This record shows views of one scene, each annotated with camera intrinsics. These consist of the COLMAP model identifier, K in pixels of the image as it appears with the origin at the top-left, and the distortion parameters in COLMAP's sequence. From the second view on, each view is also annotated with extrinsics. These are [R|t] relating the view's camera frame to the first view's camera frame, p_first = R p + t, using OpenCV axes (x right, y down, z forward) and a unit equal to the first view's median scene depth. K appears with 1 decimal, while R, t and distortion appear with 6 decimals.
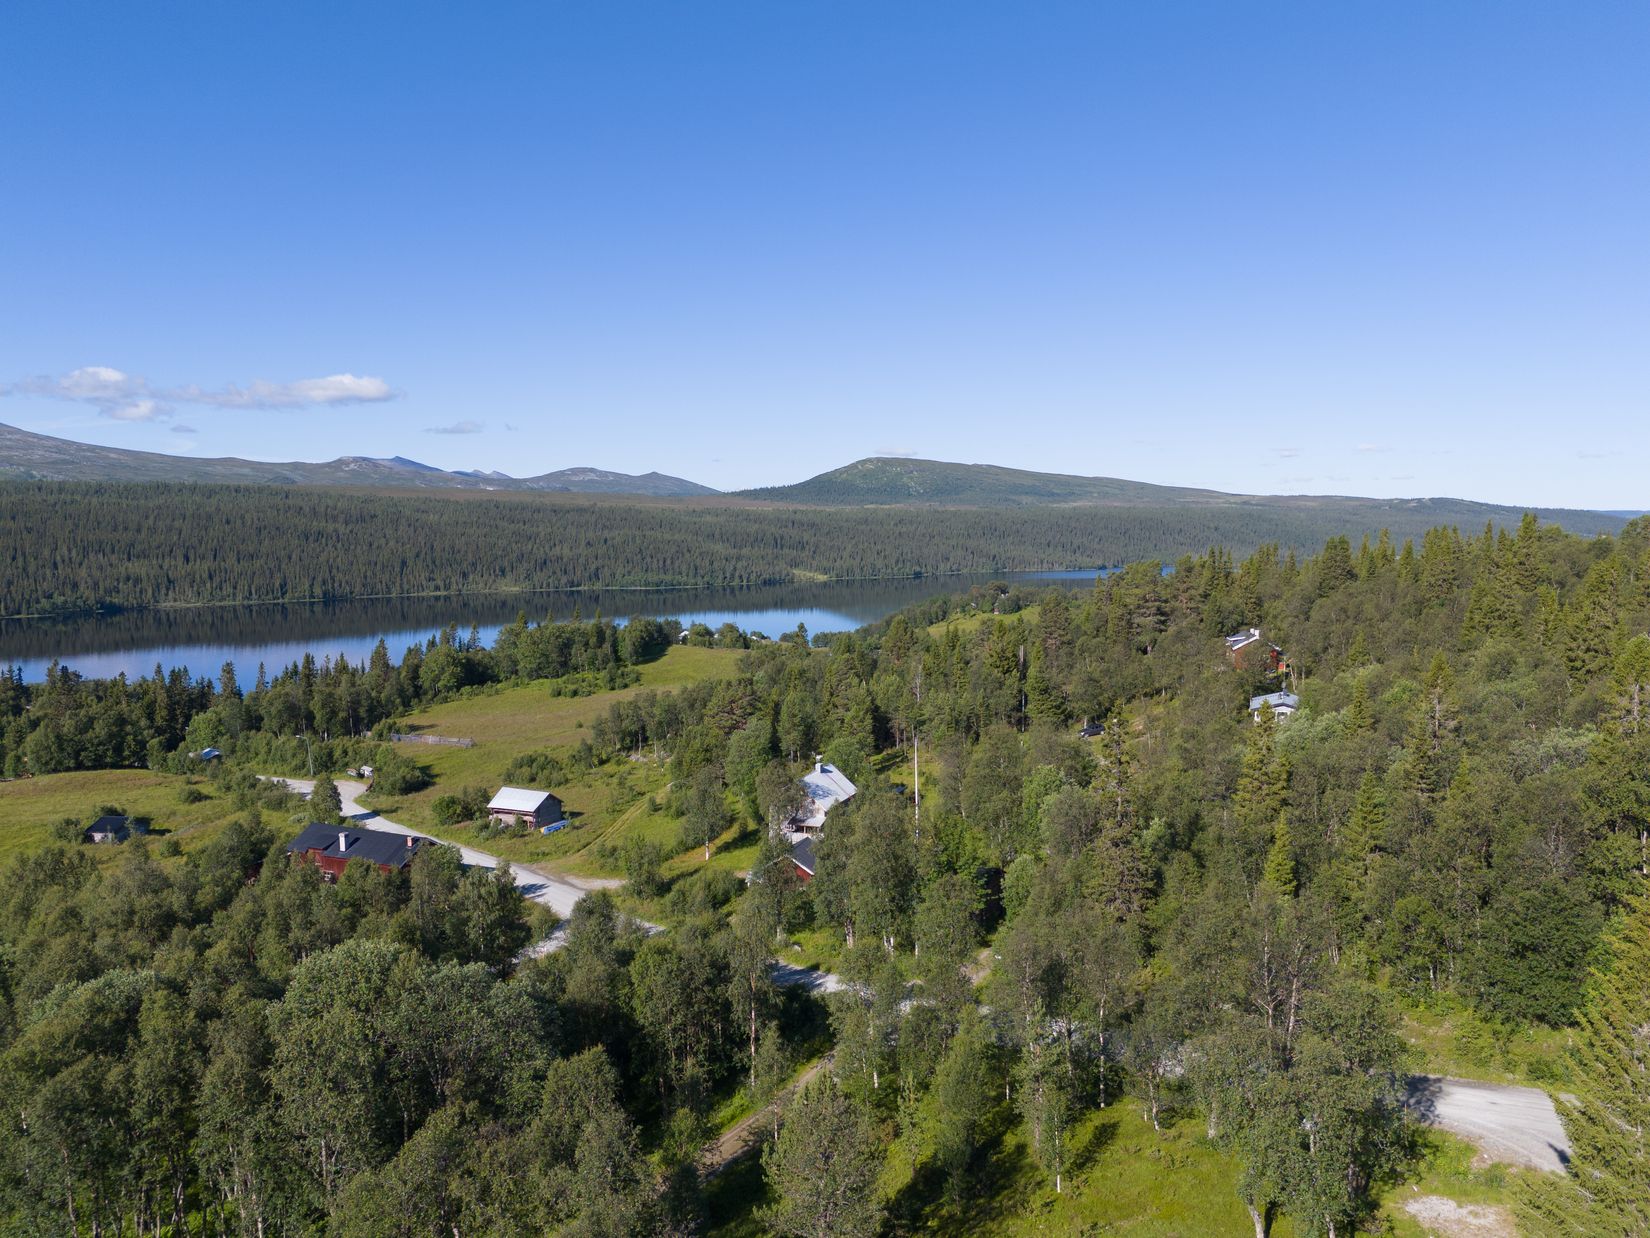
lens RADIAL K [[1206.8, 0, 828.9], [0, 1206.8, 612.5], [0, 0, 1]] dist [0.083179, -0.085159]
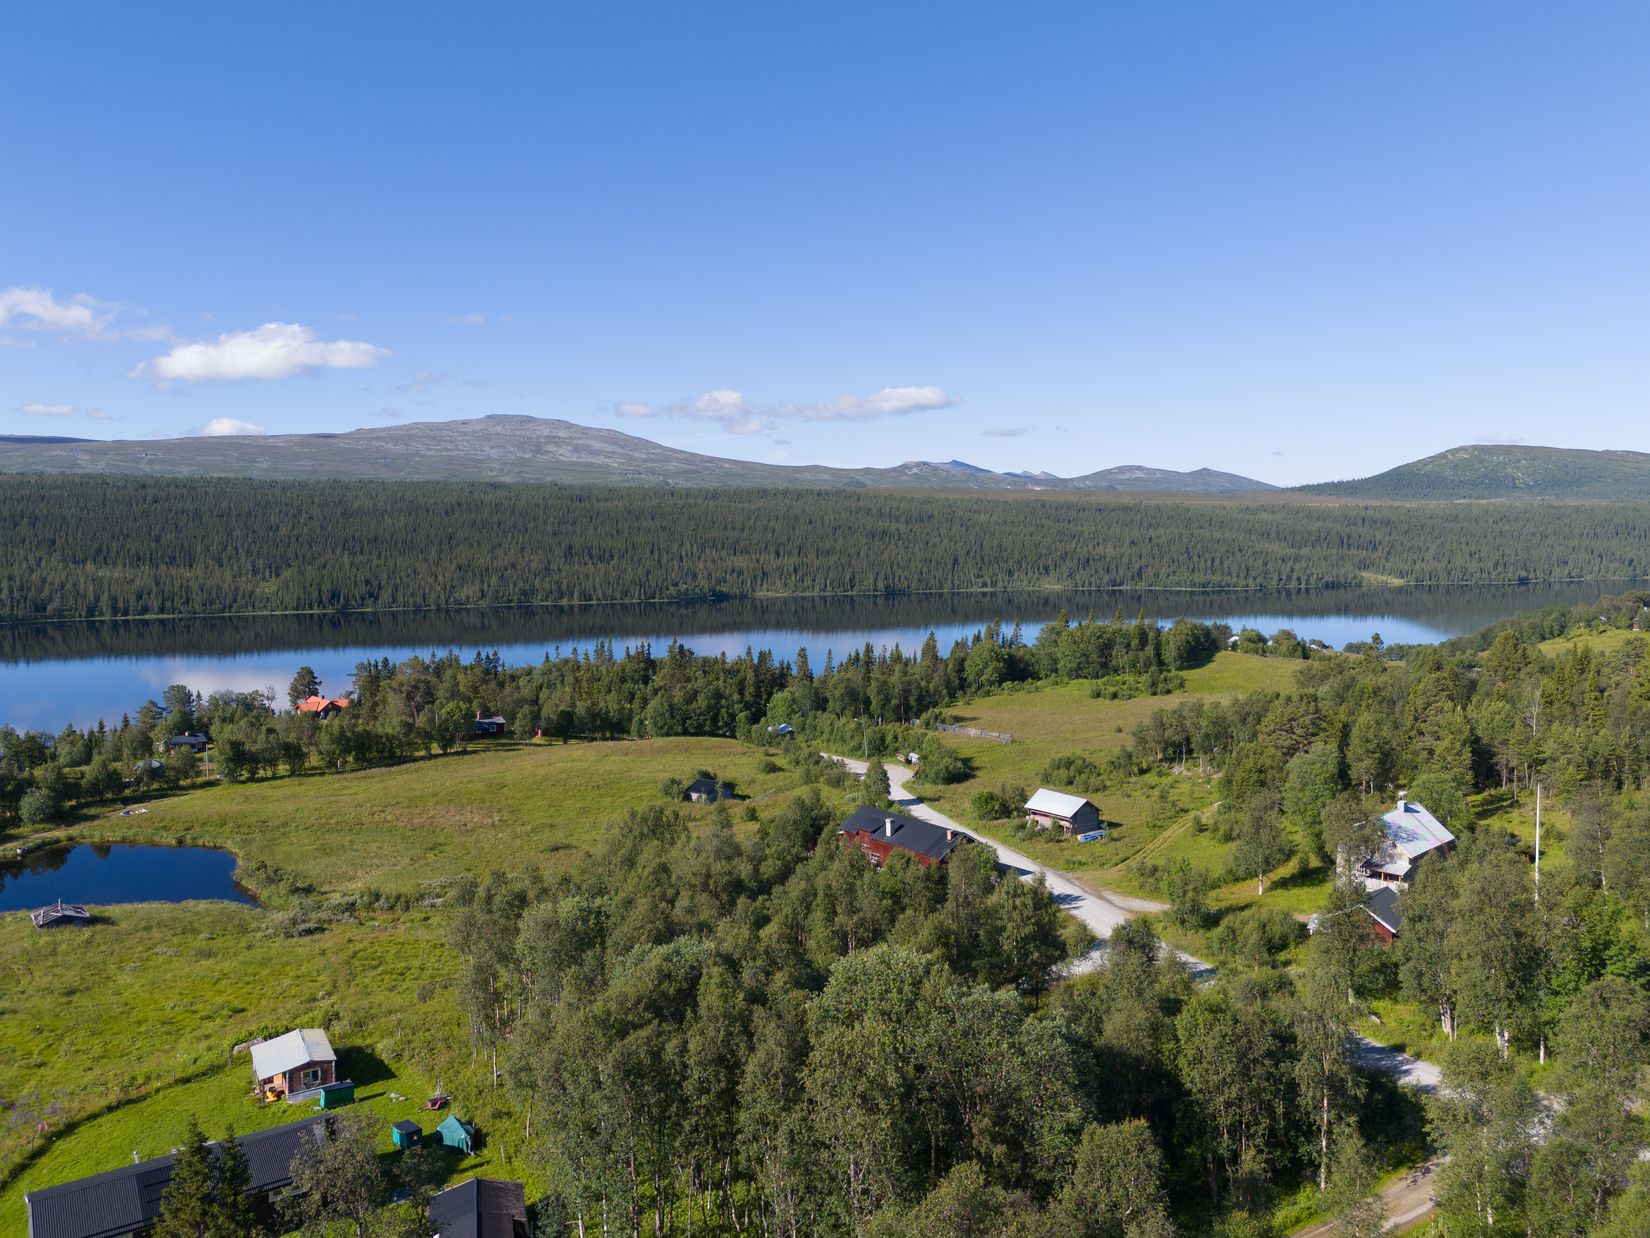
lens RADIAL K [[1206.8, 0, 831.4], [0, 1206.8, 613.6], [0, 0, 1]] dist [0.083179, -0.085159]
pose [[0.905393, 0.033137, -0.423279, -0.005217], [-0.032352, 0.999436, 0.009040, -0.000818], [0.423340, 0.005510, 0.905954, 0.019159]]
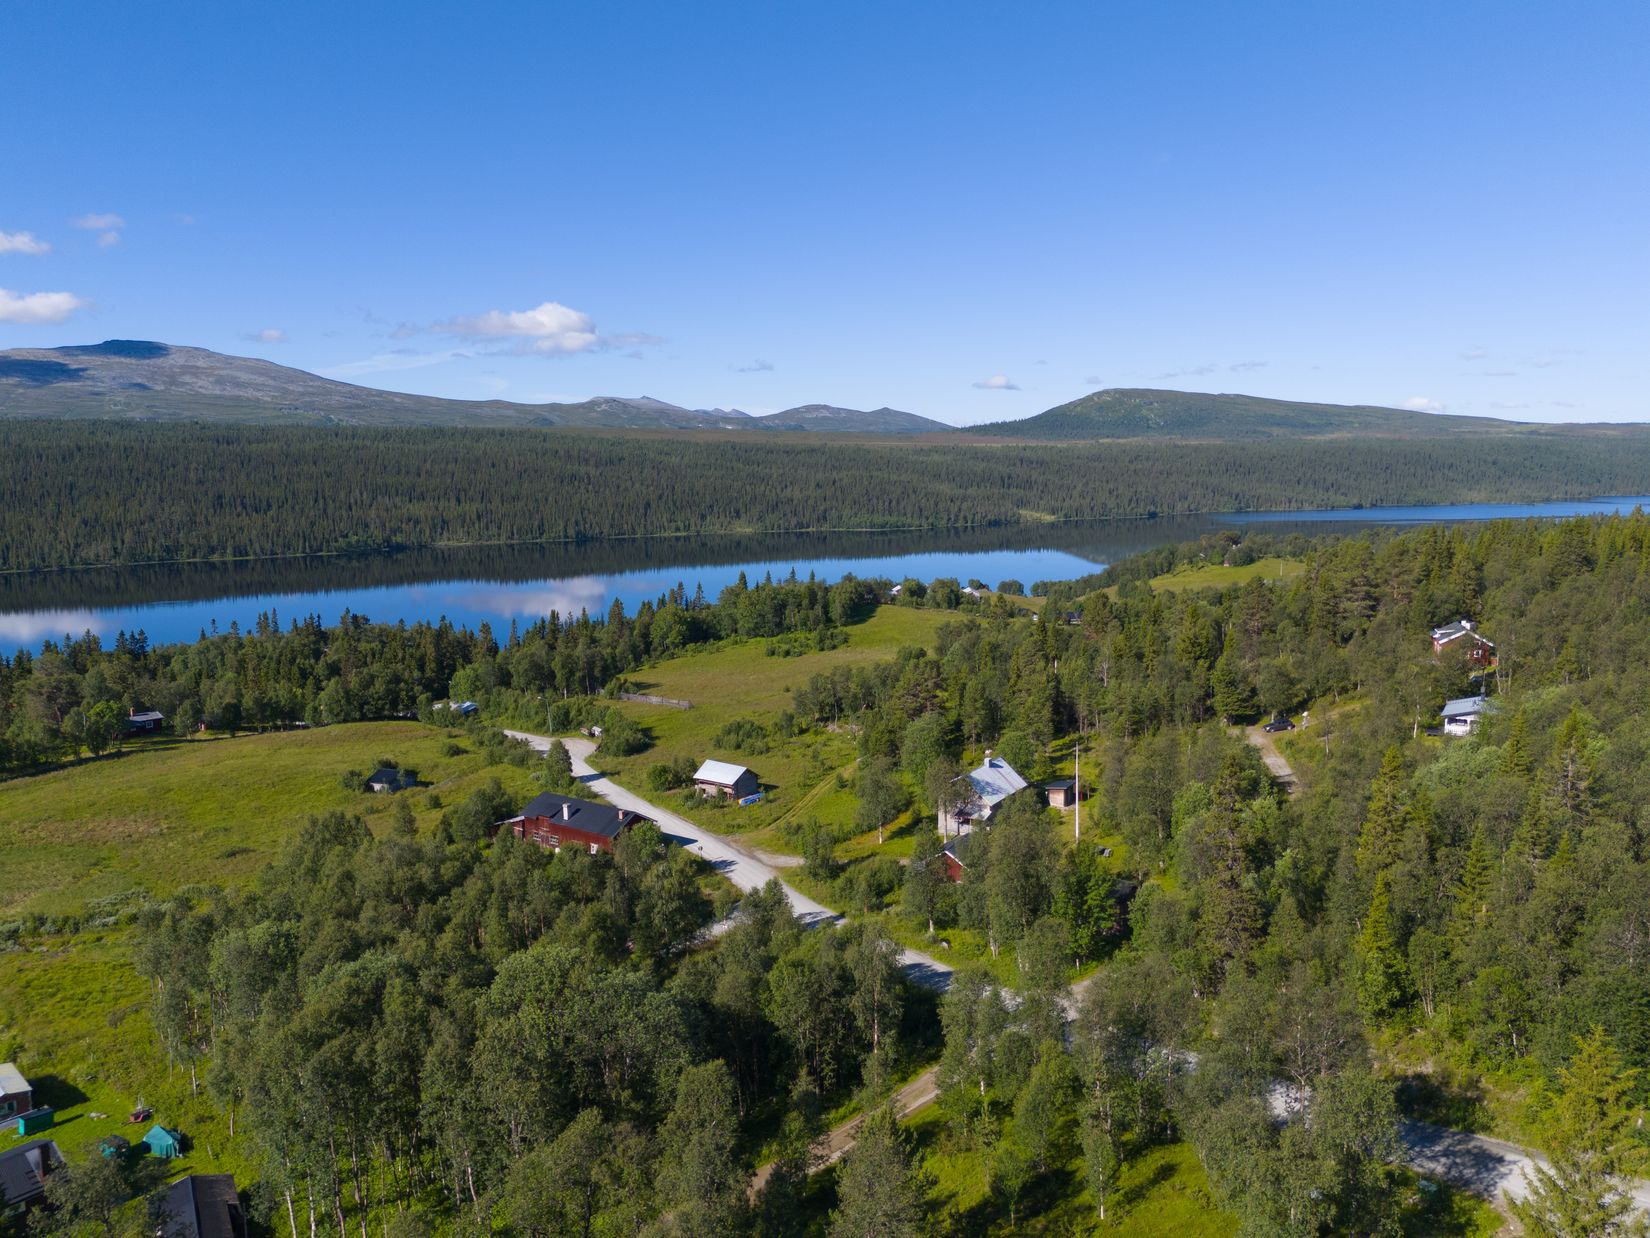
lens RADIAL K [[1206.8, 0, 831.0], [0, 1206.8, 612.1], [0, 0, 1]] dist [0.083179, -0.085159]
pose [[0.982341, 0.018275, -0.186206, 0.023048], [-0.008247, 0.998480, 0.054489, -0.026465], [0.186919, -0.051991, 0.980999, -0.025782]]
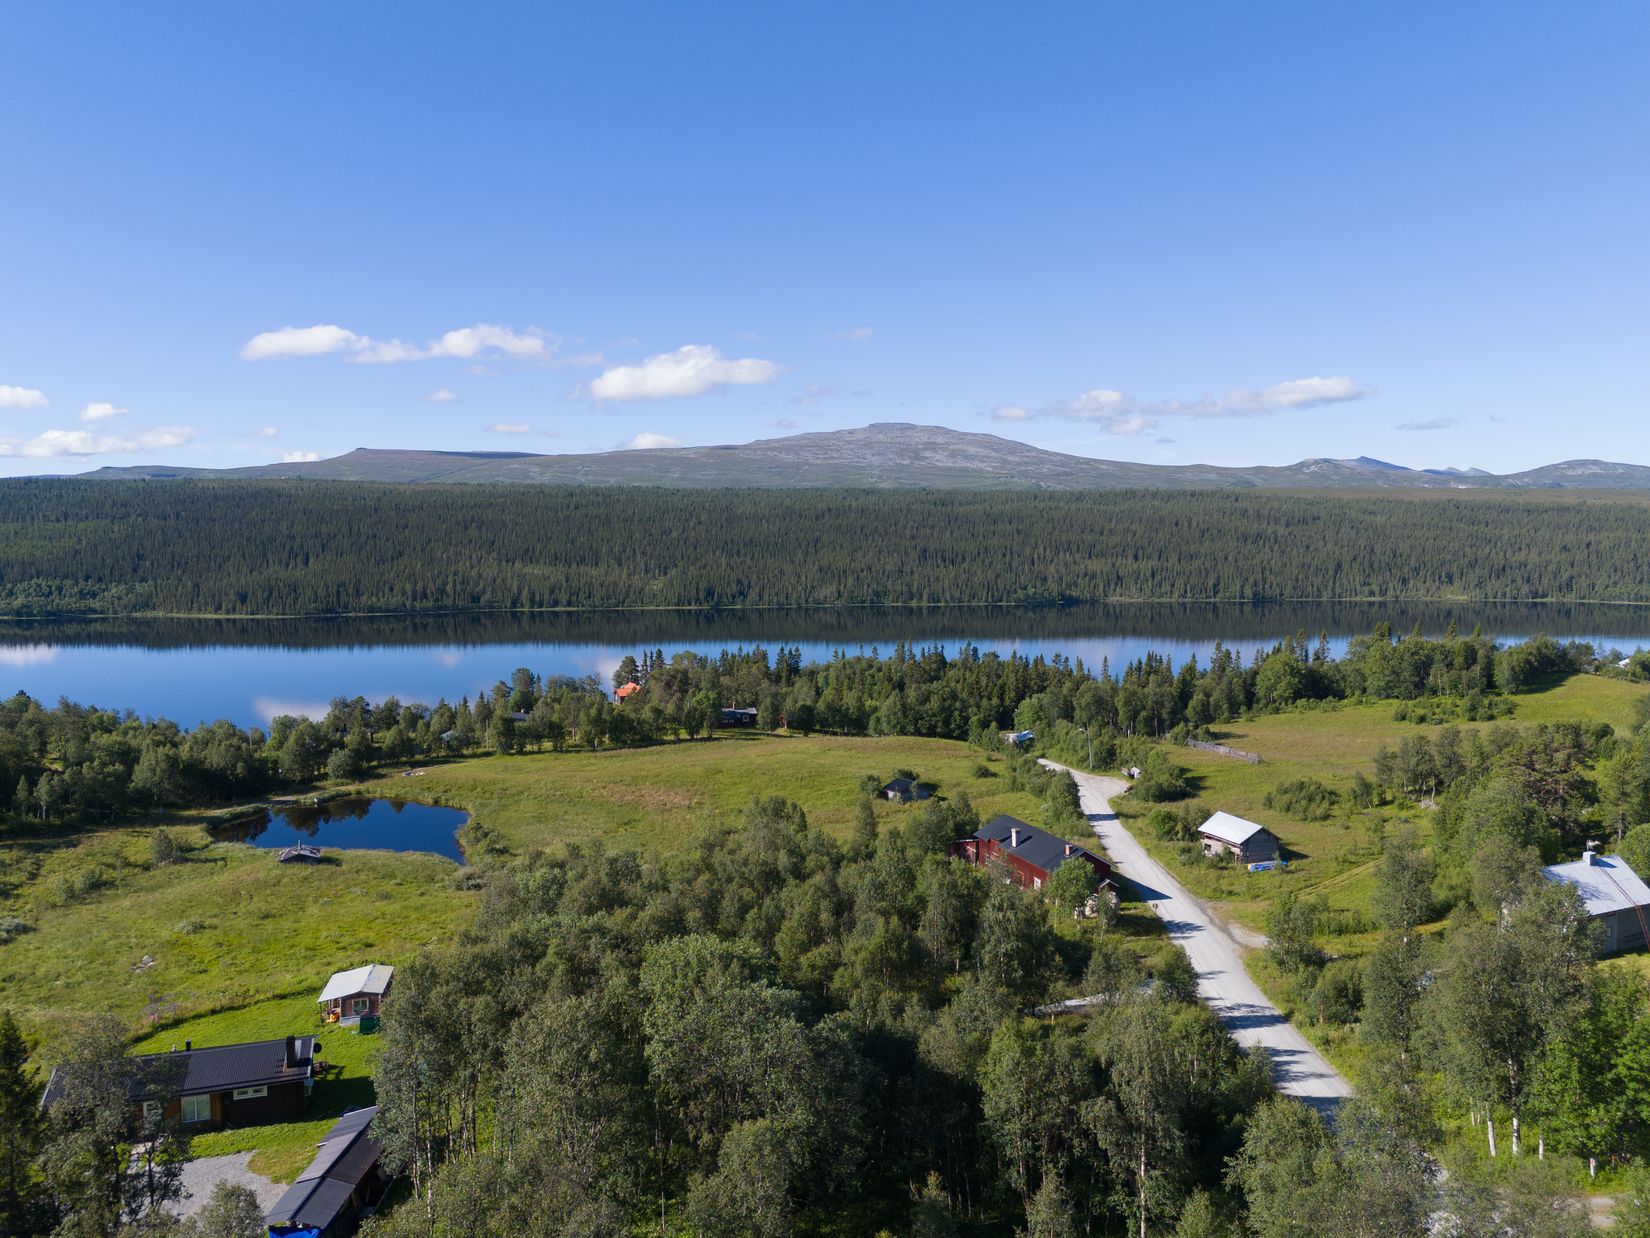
lens RADIAL K [[1206.8, 0, 831.4], [0, 1206.8, 617.0], [0, 0, 1]] dist [0.083179, -0.085159]
pose [[0.733421, 0.052842, -0.677717, 0.068301], [-0.051546, 0.998427, 0.022065, -0.004066], [0.677817, 0.018751, 0.734991, 0.063331]]
